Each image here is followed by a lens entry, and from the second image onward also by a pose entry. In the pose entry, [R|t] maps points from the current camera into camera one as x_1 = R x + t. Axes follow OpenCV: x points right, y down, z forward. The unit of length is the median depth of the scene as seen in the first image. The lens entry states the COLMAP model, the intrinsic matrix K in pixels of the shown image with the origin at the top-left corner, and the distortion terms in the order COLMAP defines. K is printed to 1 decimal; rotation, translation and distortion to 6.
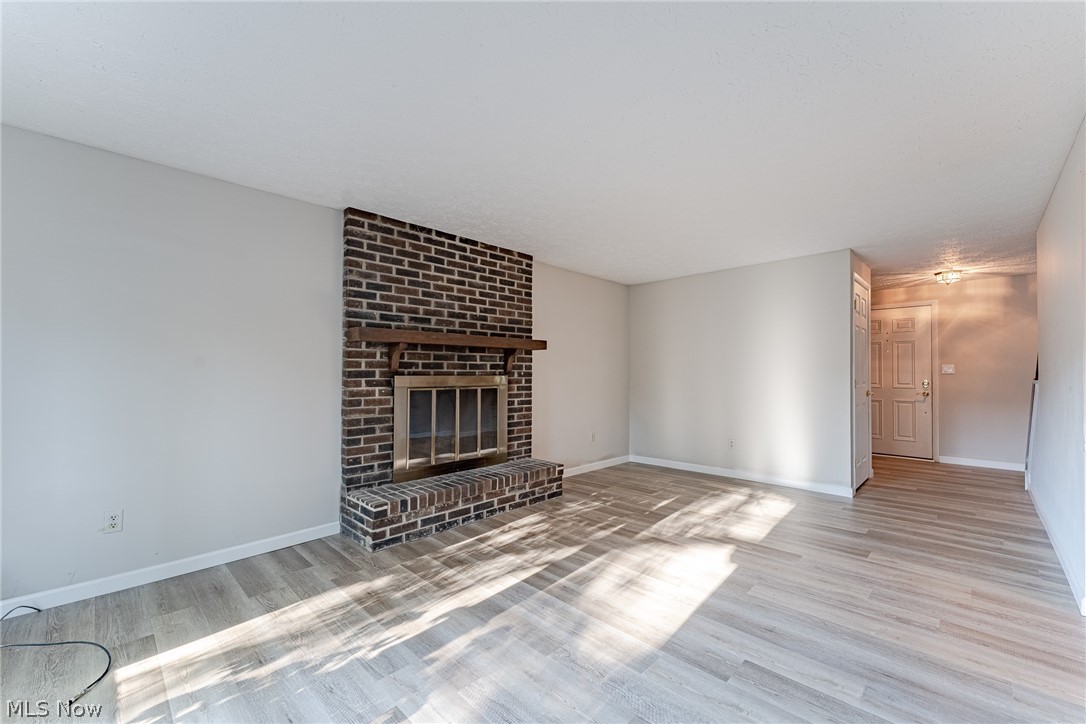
lens RADIAL K [[439.8, 0, 541.7], [0, 439.8, 365.7], [0, 0, 1]] dist [0.000516, 0.000053]
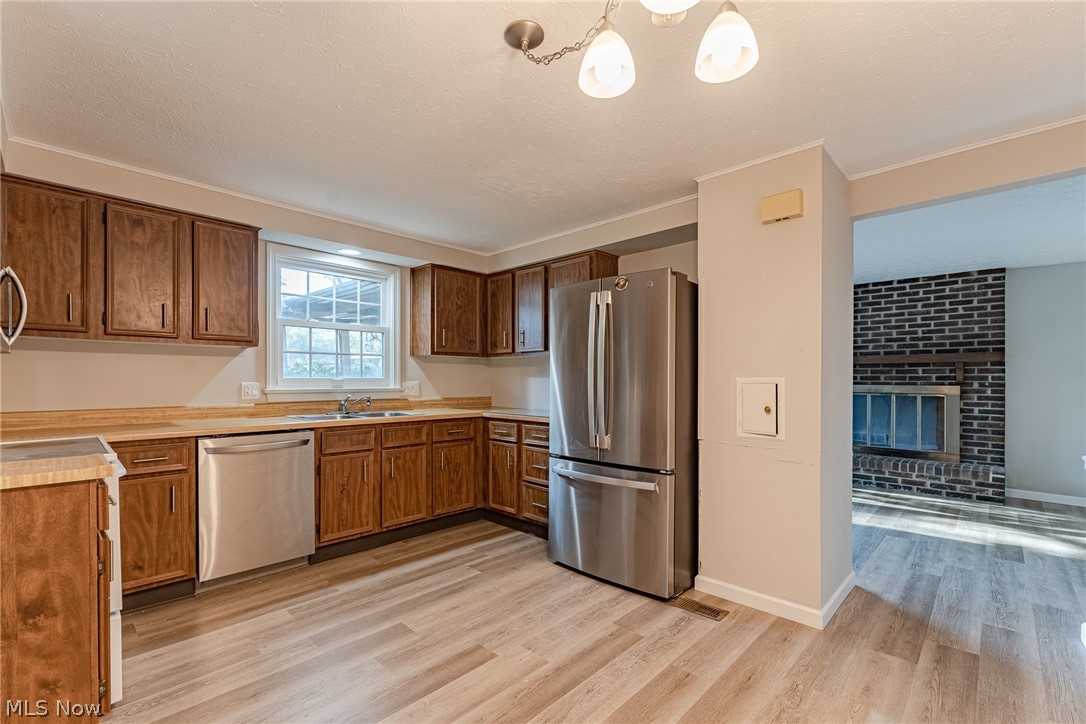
lens RADIAL K [[469.5, 0, 538.0], [0, 469.5, 379.7], [0, 0, 1]] dist [-0.000799, 0.000133]
pose [[0.008708, -0.005105, -0.999949, 1.194316], [0.010331, 0.999934, -0.005015, 0.001785], [0.999909, -0.010287, 0.008760, -0.091797]]
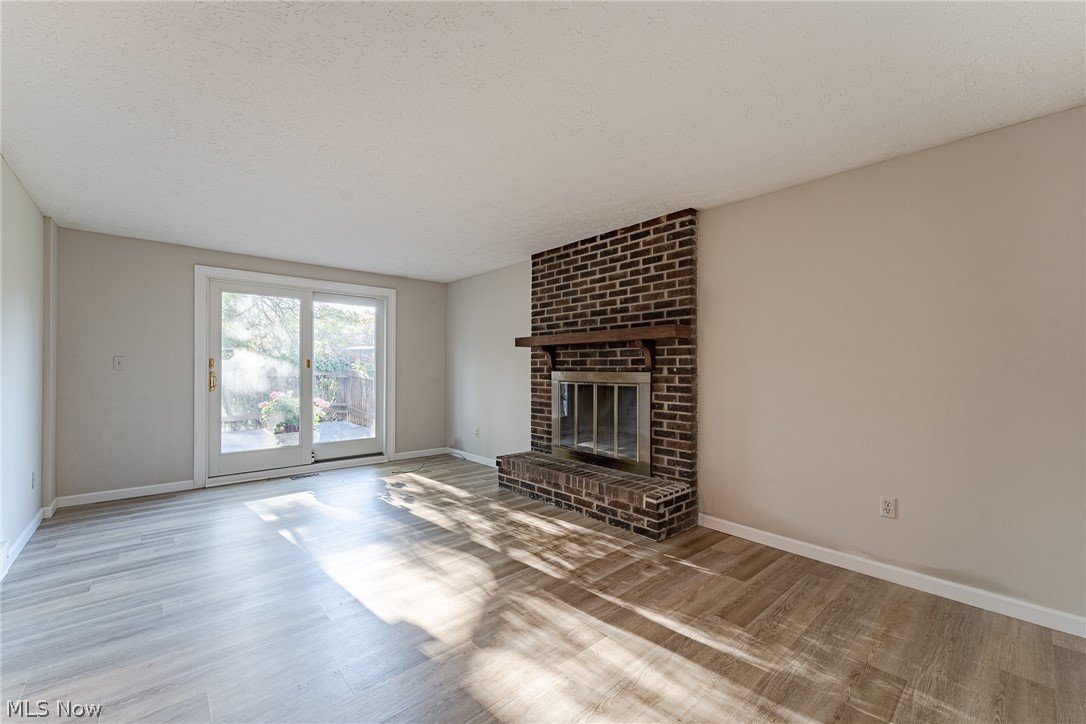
lens RADIAL K [[439.8, 0, 541.7], [0, 439.8, 365.7], [0, 0, 1]] dist [0.000516, 0.000053]
pose [[-0.065604, -0.012429, -0.997768, 0.820888], [0.012034, 0.999840, -0.013246, 0.020005], [0.997773, -0.012876, -0.065444, 0.915837]]
